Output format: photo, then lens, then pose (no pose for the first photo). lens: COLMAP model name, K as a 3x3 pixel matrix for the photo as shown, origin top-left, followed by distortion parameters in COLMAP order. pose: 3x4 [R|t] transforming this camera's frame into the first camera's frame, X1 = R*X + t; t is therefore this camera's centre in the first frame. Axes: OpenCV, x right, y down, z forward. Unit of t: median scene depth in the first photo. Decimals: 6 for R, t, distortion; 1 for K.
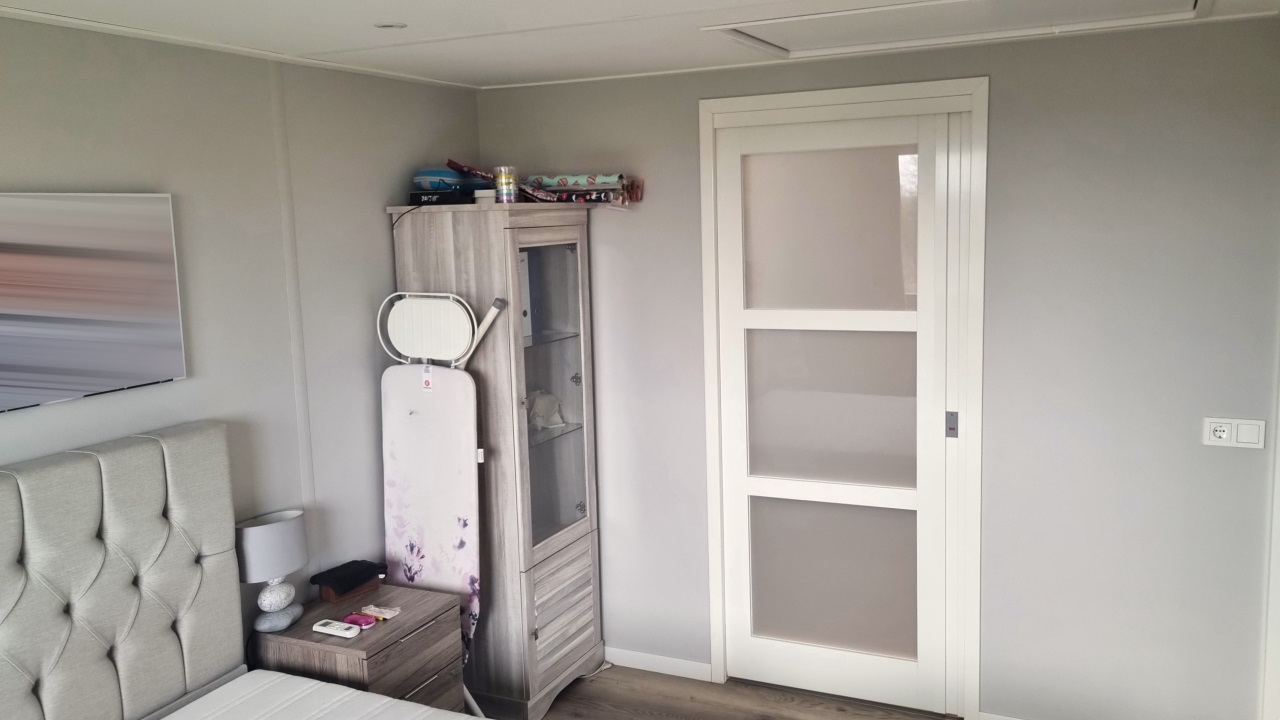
lens RADIAL K [[1037.9, 0, 640.0], [0, 1037.9, 360.0], [0, 0, 1]] dist [0.027337, 0.003395]
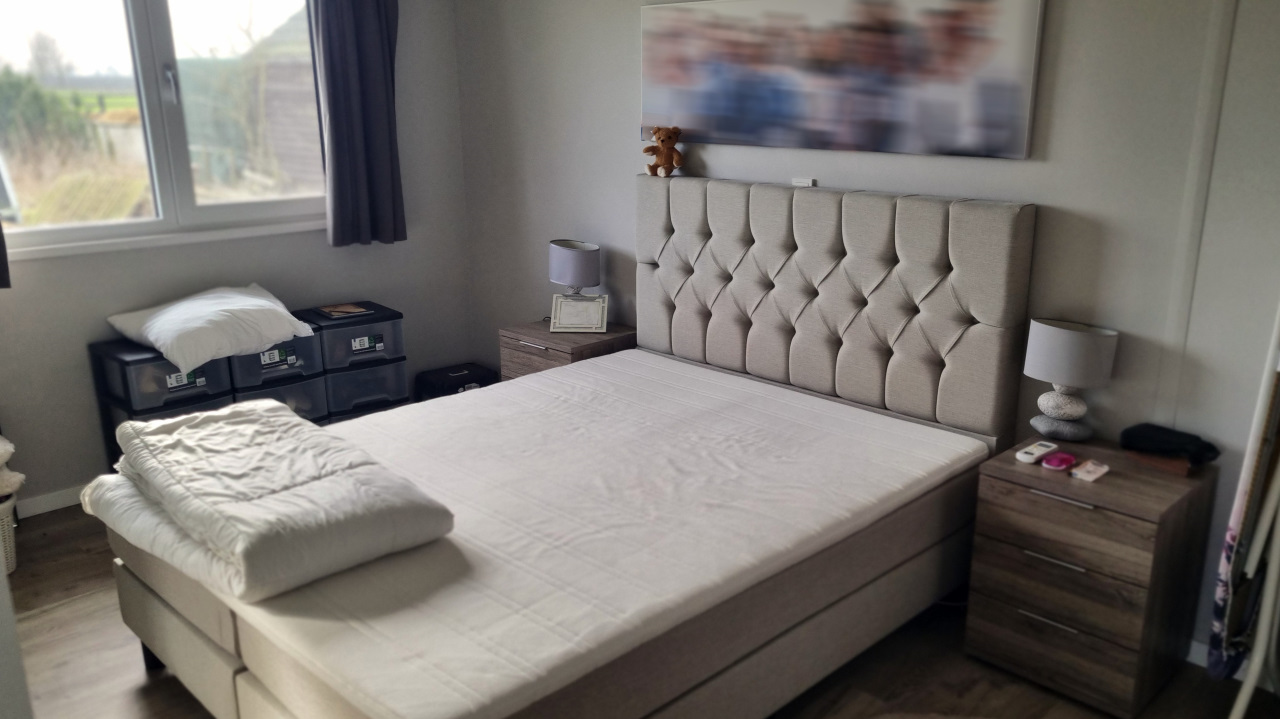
lens RADIAL K [[1037.9, 0, 640.0], [0, 1037.9, 359.5], [0, 0, 1]] dist [0.027337, 0.003395]
pose [[-0.327833, 0.286805, -0.900149, 0.667160], [-0.118791, 0.932729, 0.340449, -0.101644], [0.937238, 0.218540, -0.271709, 0.920872]]
